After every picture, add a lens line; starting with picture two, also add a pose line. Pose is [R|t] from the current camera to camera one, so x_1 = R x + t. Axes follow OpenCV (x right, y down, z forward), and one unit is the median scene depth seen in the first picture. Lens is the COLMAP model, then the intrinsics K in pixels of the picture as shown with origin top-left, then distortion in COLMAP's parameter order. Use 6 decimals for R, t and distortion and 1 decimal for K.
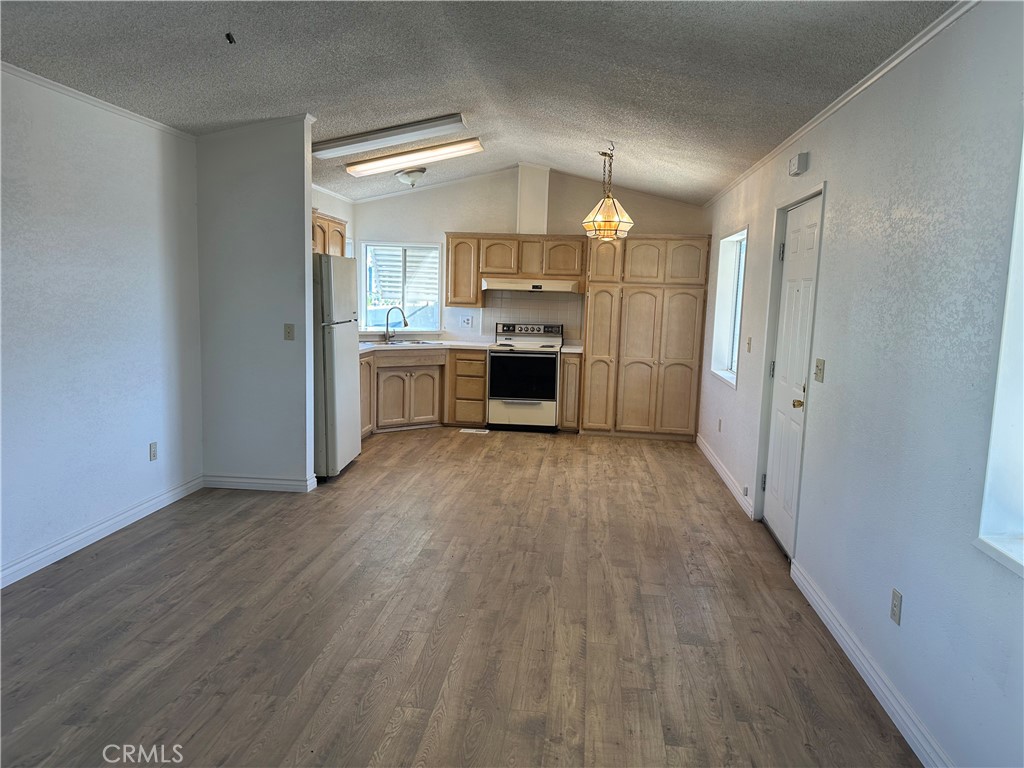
lens RADIAL K [[713.0, 0, 512.0], [0, 713.0, 384.0], [0, 0, 1]] dist [0.143784, -0.235973]
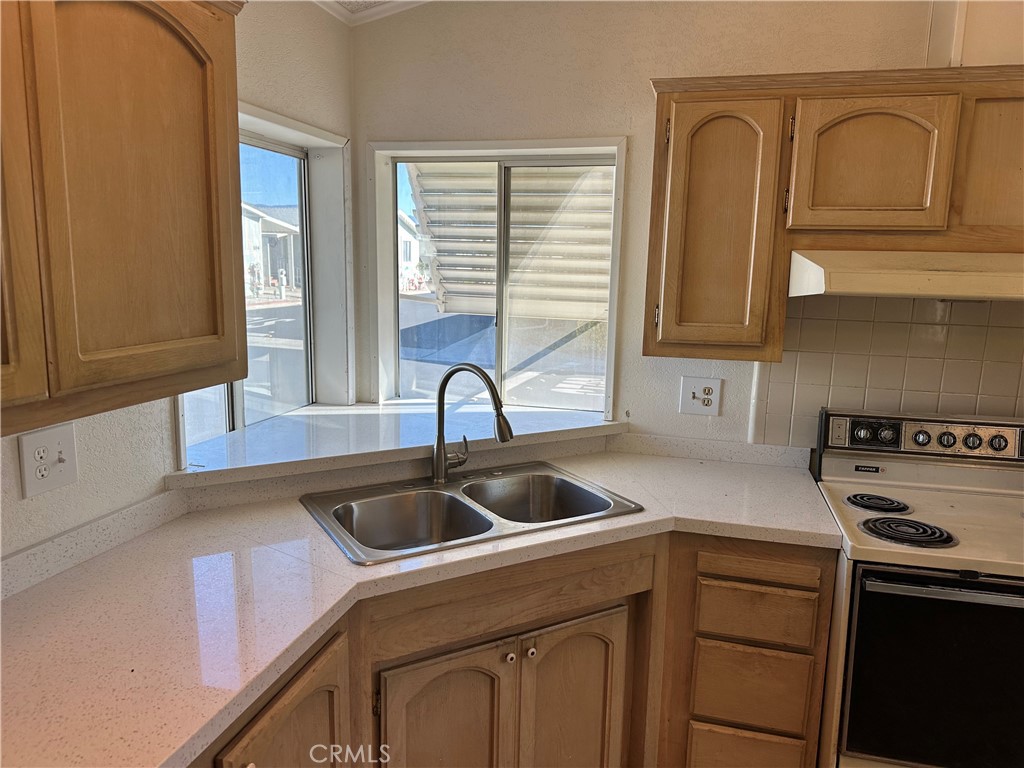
lens RADIAL K [[713.0, 0, 512.0], [0, 713.0, 384.0], [0, 0, 1]] dist [0.143784, -0.235973]
pose [[0.989387, 0.013327, -0.144694, -0.110395], [-0.008622, 0.999415, 0.033100, -0.113188], [0.145051, -0.031501, 0.988923, 0.759159]]
